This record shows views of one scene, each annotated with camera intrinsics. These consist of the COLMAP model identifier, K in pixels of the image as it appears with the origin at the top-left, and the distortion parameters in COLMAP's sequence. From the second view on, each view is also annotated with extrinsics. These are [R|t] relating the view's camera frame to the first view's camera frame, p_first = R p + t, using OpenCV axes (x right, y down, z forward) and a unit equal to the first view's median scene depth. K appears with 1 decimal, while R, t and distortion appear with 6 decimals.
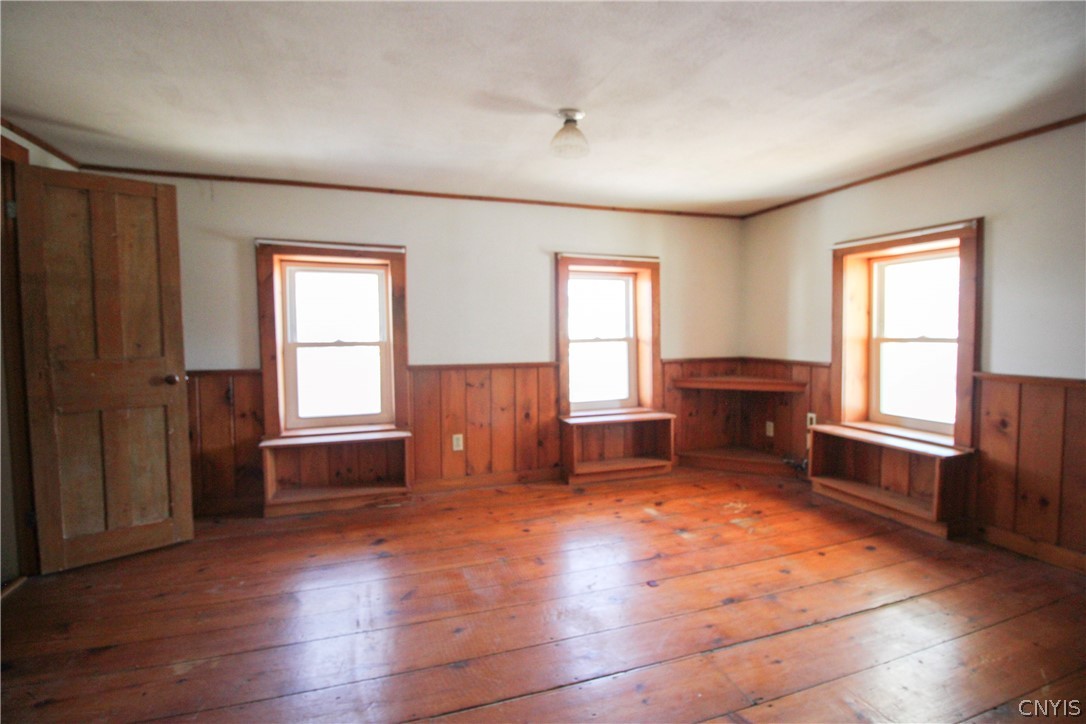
lens RADIAL K [[502.9, 0, 547.8], [0, 502.9, 357.4], [0, 0, 1]] dist [-0.005729, -0.007775]
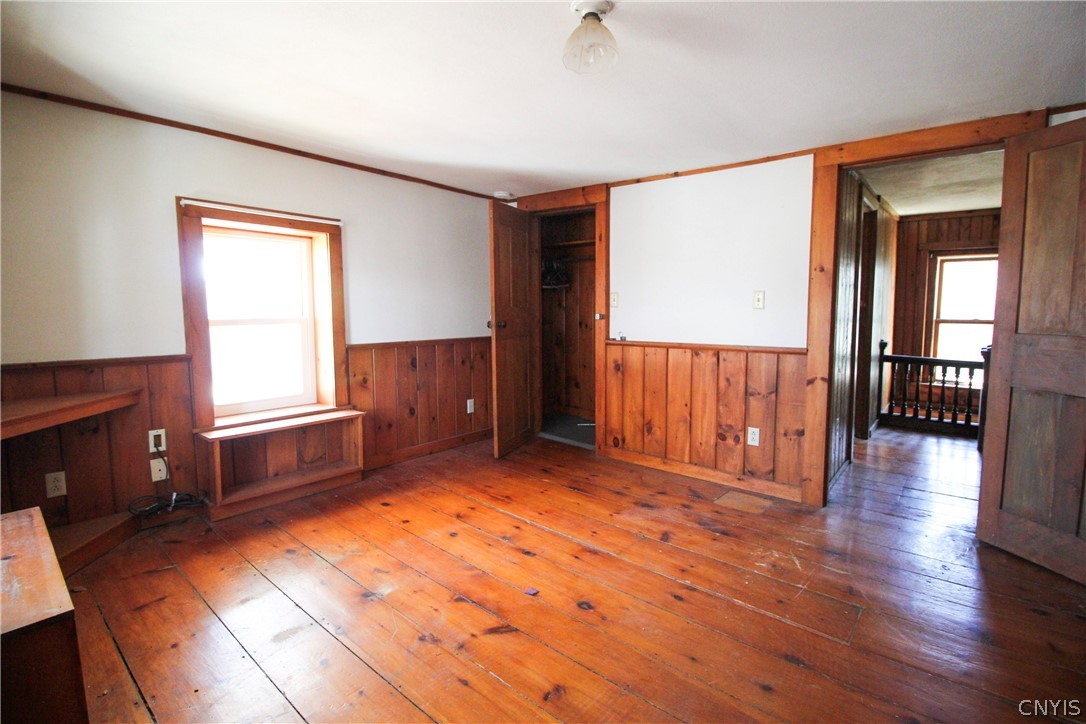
lens RADIAL K [[502.9, 0, 544.3], [0, 502.9, 353.6], [0, 0, 1]] dist [-0.005729, -0.007775]
pose [[-0.493751, -0.082985, 0.865635, -0.463762], [0.040886, 0.992120, 0.118432, -0.075187], [-0.868642, 0.093869, -0.486467, 1.132490]]
